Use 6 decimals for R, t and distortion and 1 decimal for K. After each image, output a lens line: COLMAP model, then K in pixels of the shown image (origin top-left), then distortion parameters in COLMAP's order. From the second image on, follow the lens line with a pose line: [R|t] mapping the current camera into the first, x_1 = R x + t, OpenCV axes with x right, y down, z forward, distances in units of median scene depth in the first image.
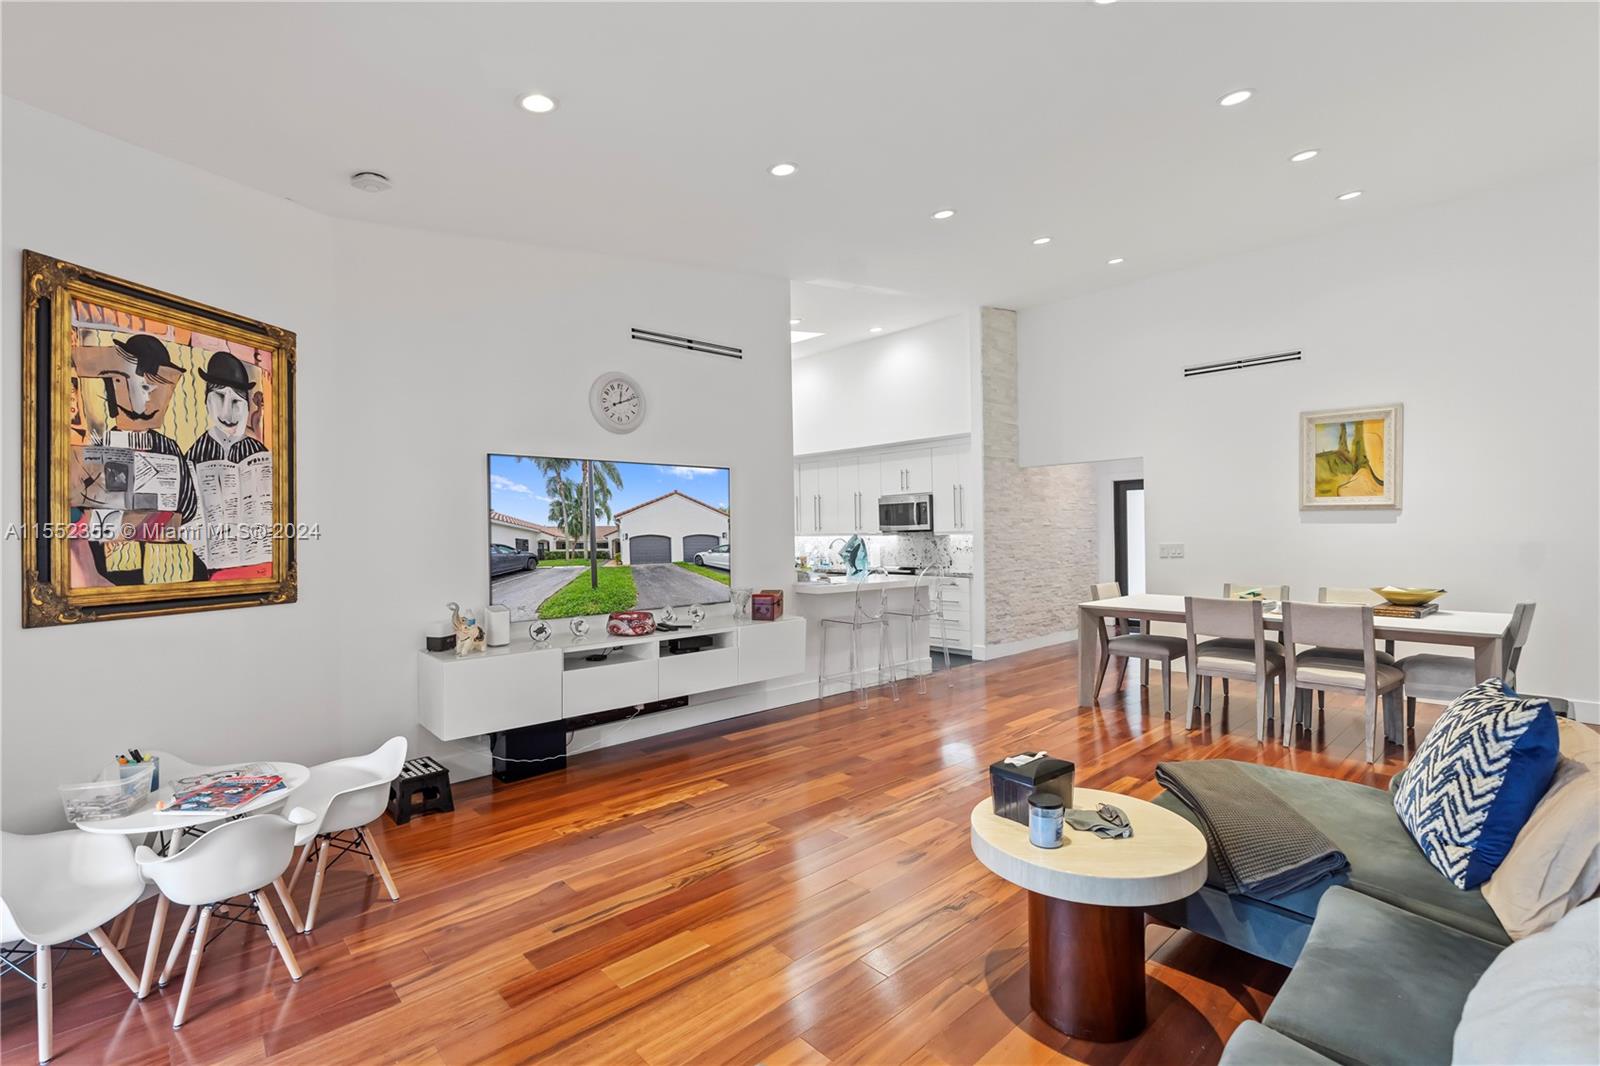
lens RADIAL K [[707.1, 0, 810.2], [0, 707.1, 535.5], [0, 0, 1]] dist [0.000613, 0.000427]
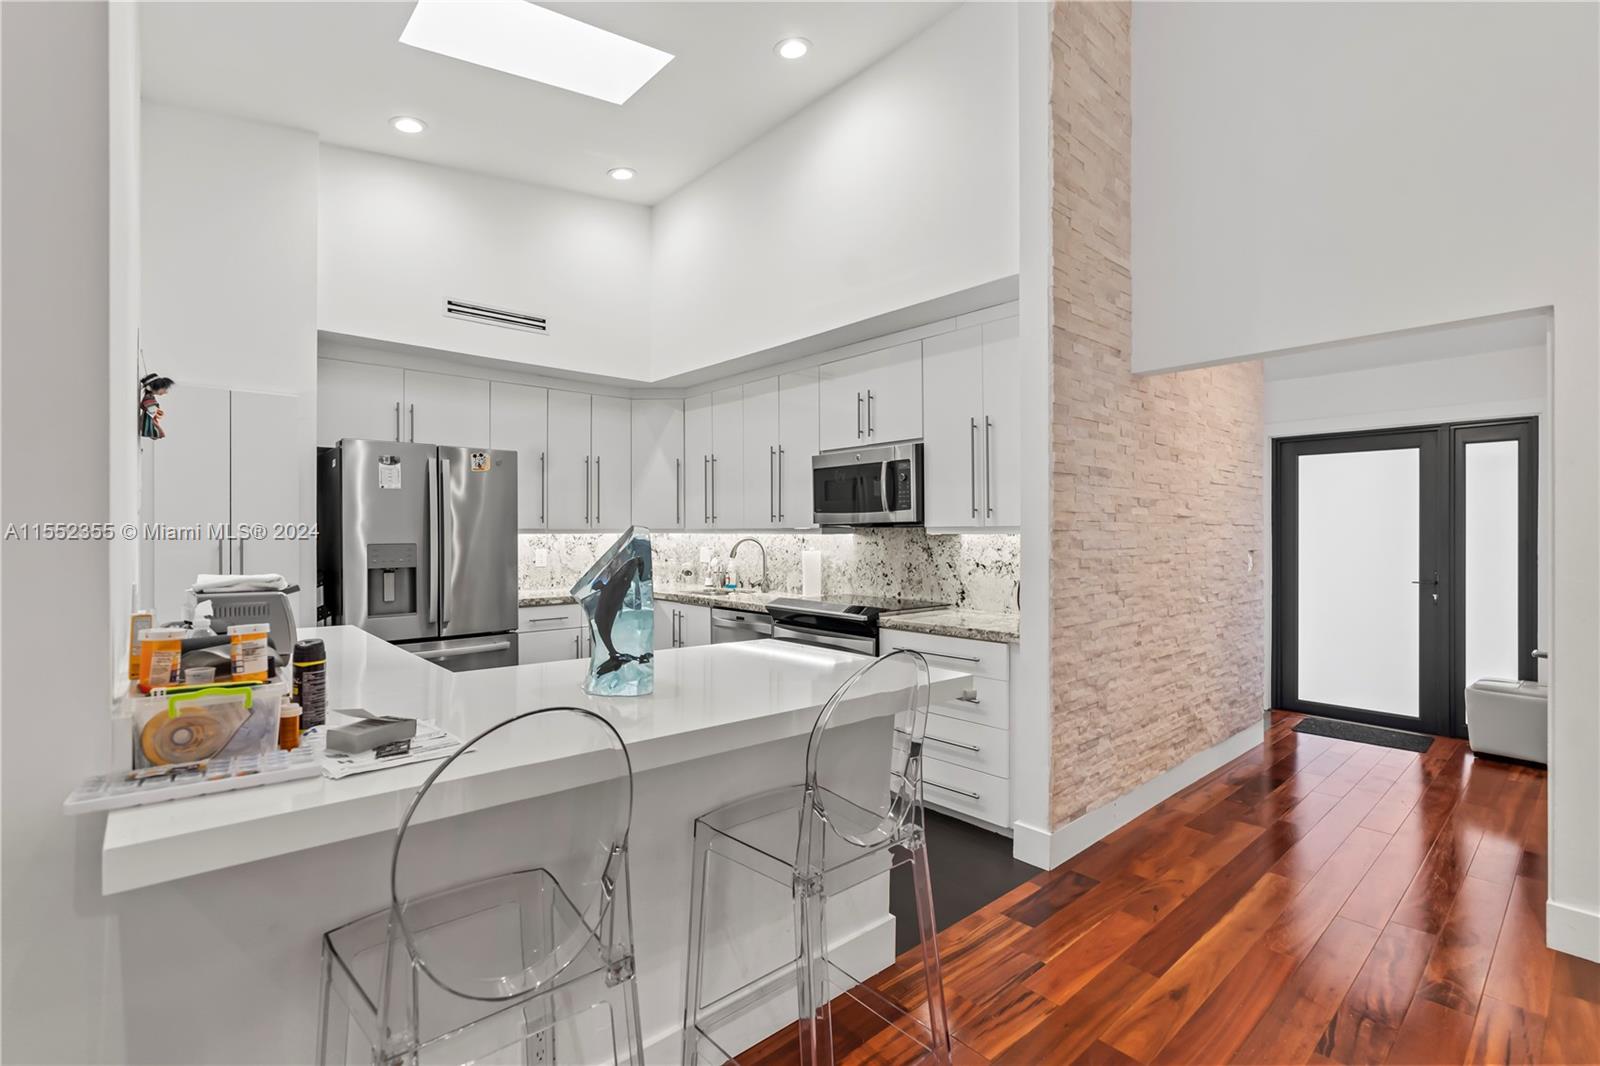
lens RADIAL K [[721.4, 0, 807.4], [0, 721.4, 530.1], [0, 0, 1]] dist [-0.002522, 0.000102]
pose [[0.999647, 0.014806, -0.022055, 0.121687], [-0.014903, 0.999880, -0.004263, -0.000119], [0.021989, 0.004590, 0.999748, 0.597629]]
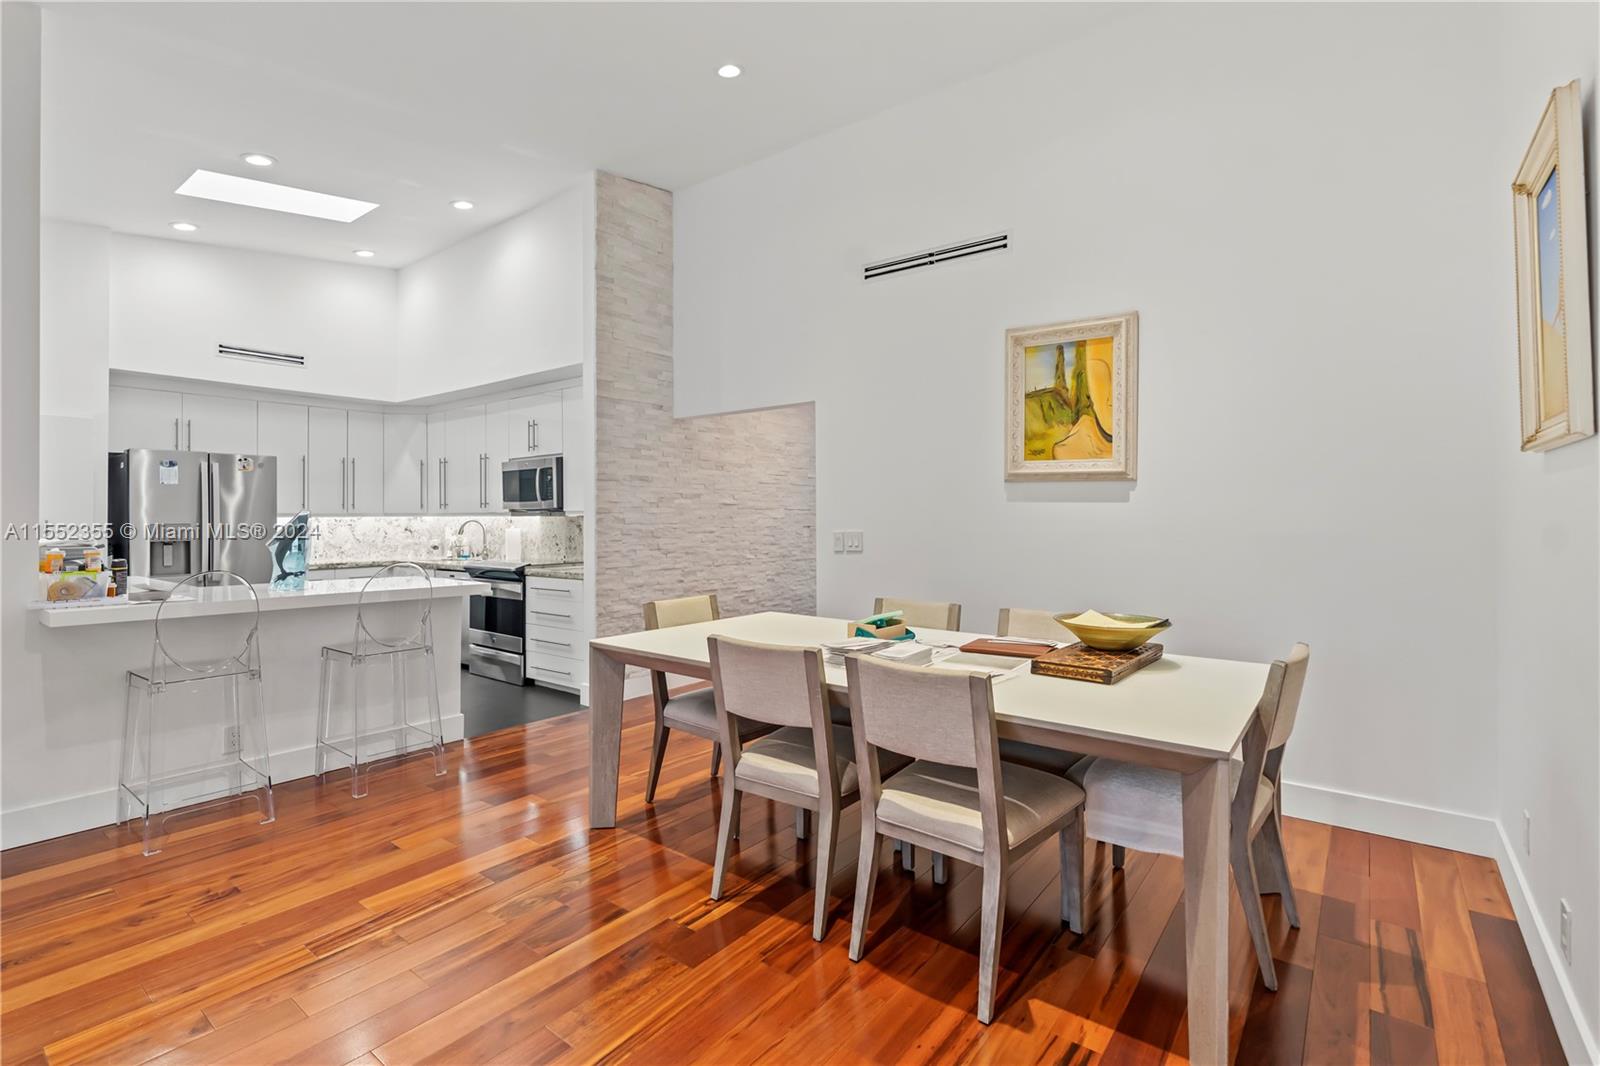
lens RADIAL K [[727.7, 0, 796.9], [0, 727.7, 508.6], [0, 0, 1]] dist [0.000640, 0.000503]
pose [[0.988211, 0.013247, 0.152523, 0.318550], [-0.010858, 0.999805, -0.016483, 0.001737], [-0.152712, 0.014633, 0.988162, 0.295355]]
